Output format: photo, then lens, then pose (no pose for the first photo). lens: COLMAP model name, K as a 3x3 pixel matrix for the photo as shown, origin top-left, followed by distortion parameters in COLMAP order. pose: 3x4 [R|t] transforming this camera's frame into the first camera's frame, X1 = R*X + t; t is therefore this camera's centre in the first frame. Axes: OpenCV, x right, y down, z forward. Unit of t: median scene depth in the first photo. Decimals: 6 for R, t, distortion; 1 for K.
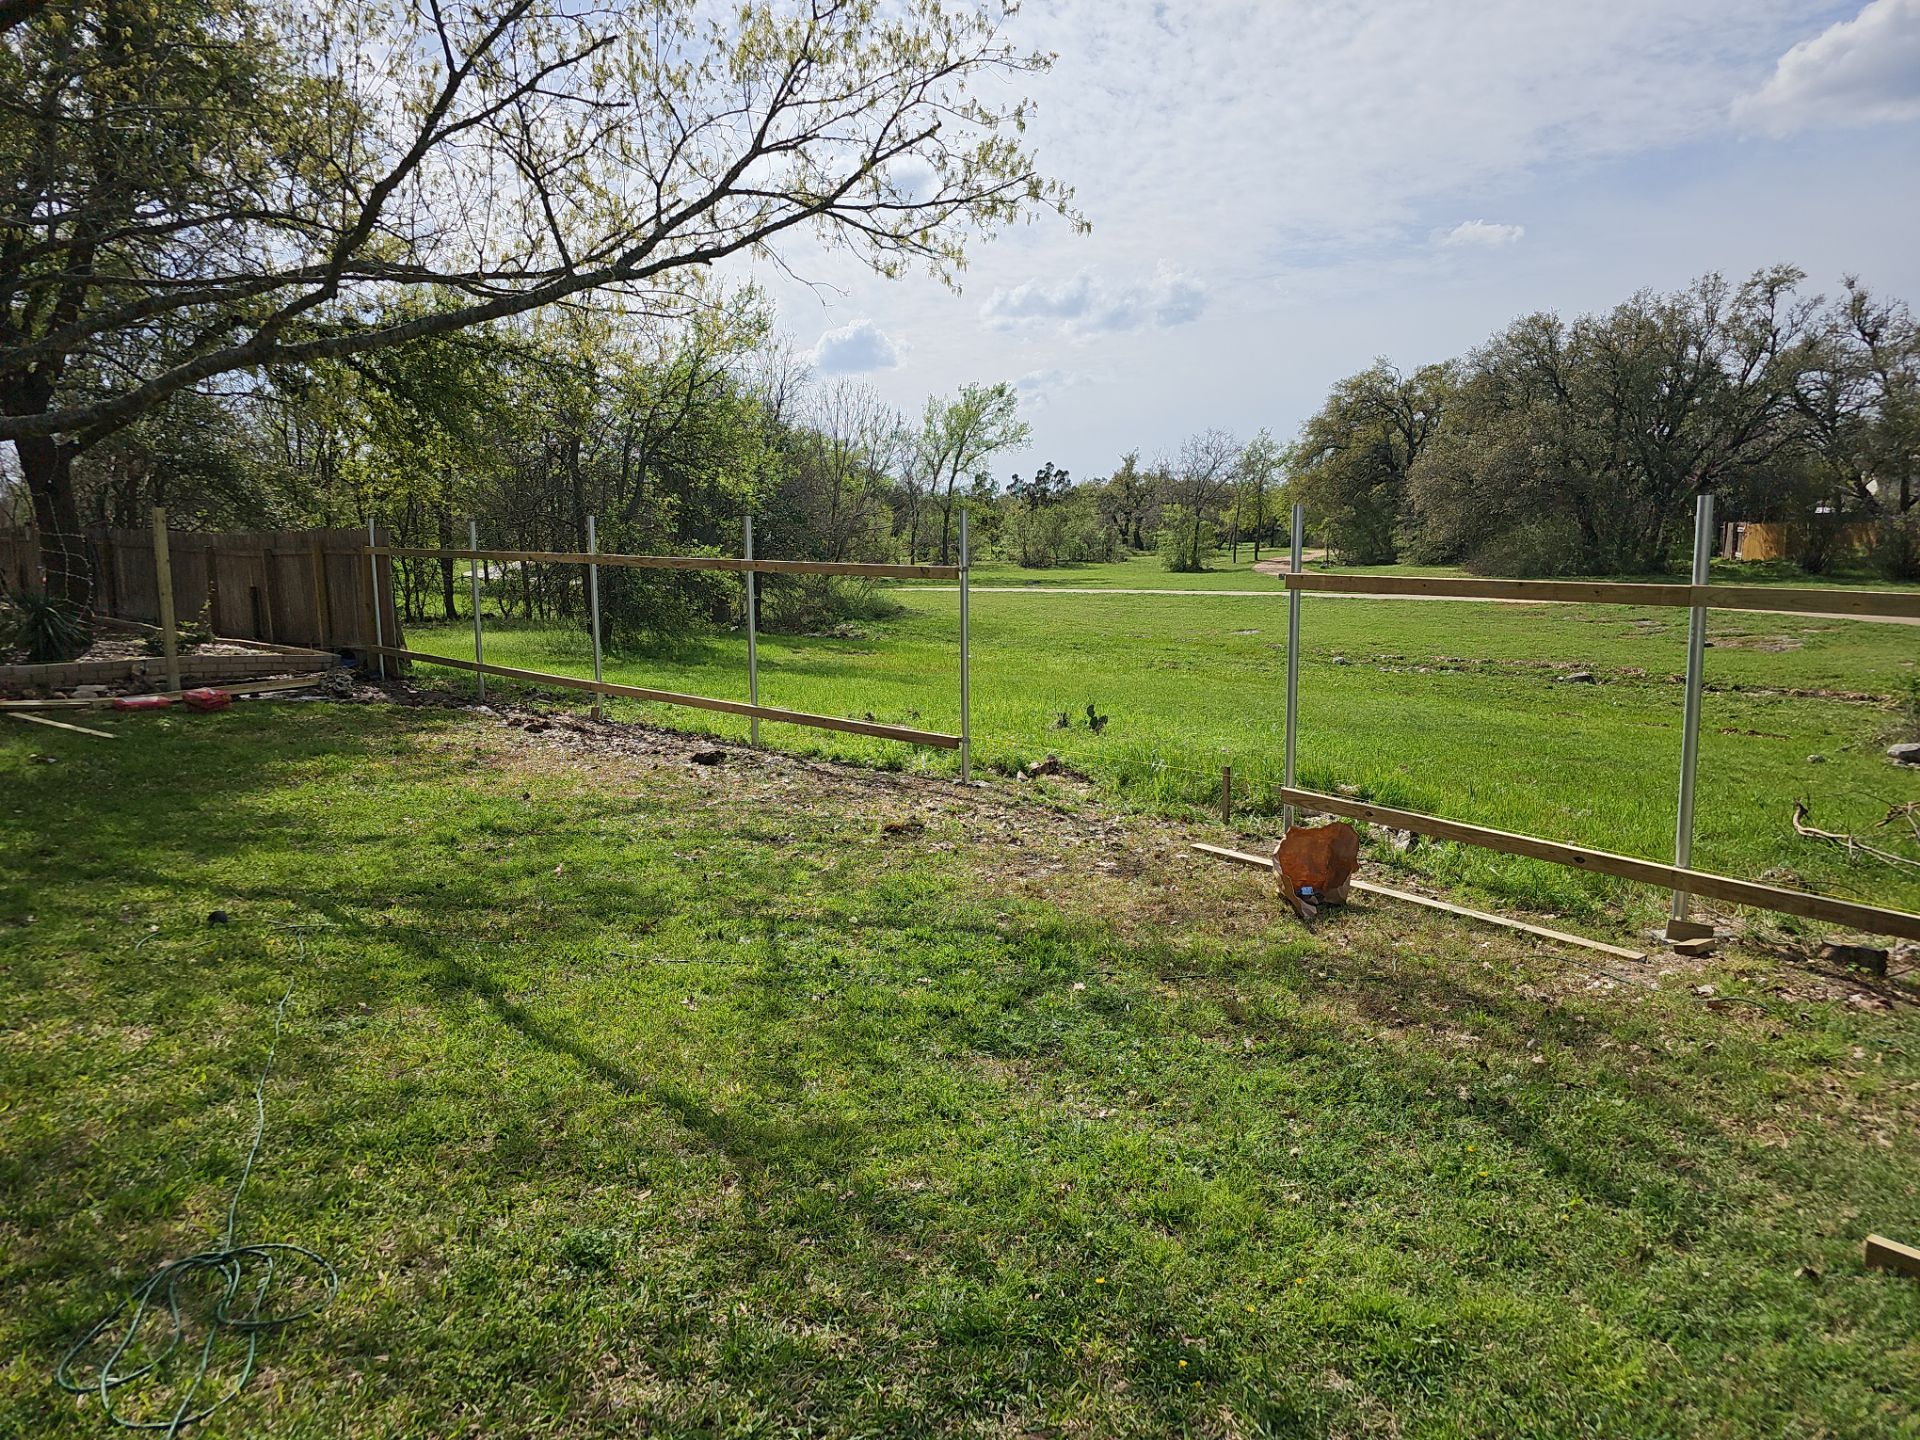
lens RADIAL K [[1316.5, 0, 964.7], [0, 1316.5, 724.7], [0, 0, 1]] dist [0.051323, -0.015056]
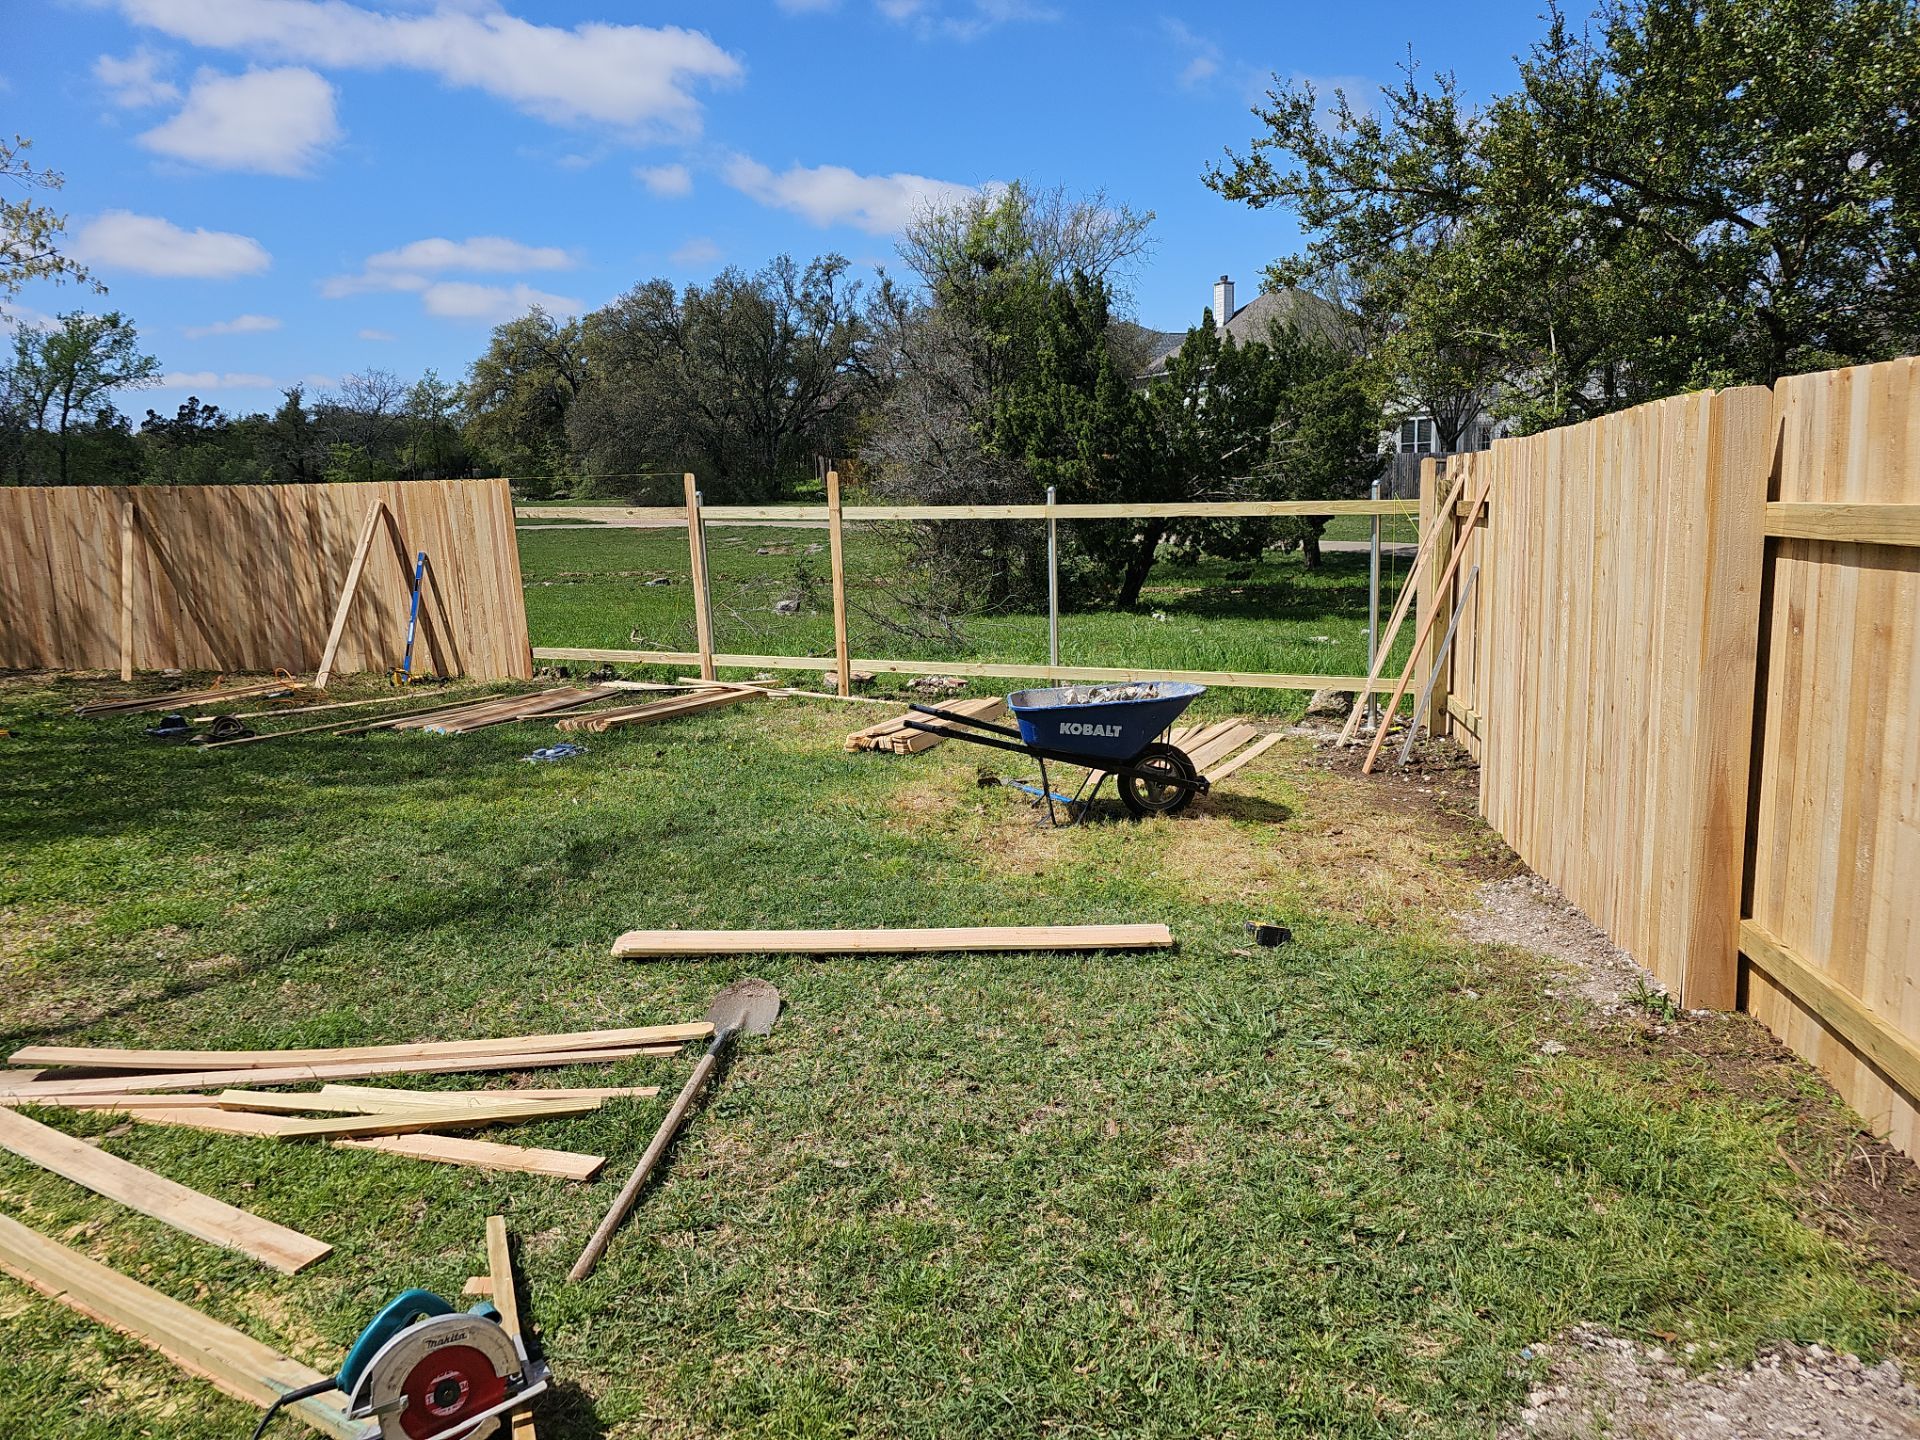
lens RADIAL K [[1316.5, 0, 953.5], [0, 1316.5, 711.5], [0, 0, 1]] dist [0.051323, -0.015056]
pose [[0.848207, -0.115402, 0.516940, 0.007760], [0.096018, 0.993307, 0.064197, 0.015165], [-0.520889, -0.004817, 0.853611, -0.111324]]
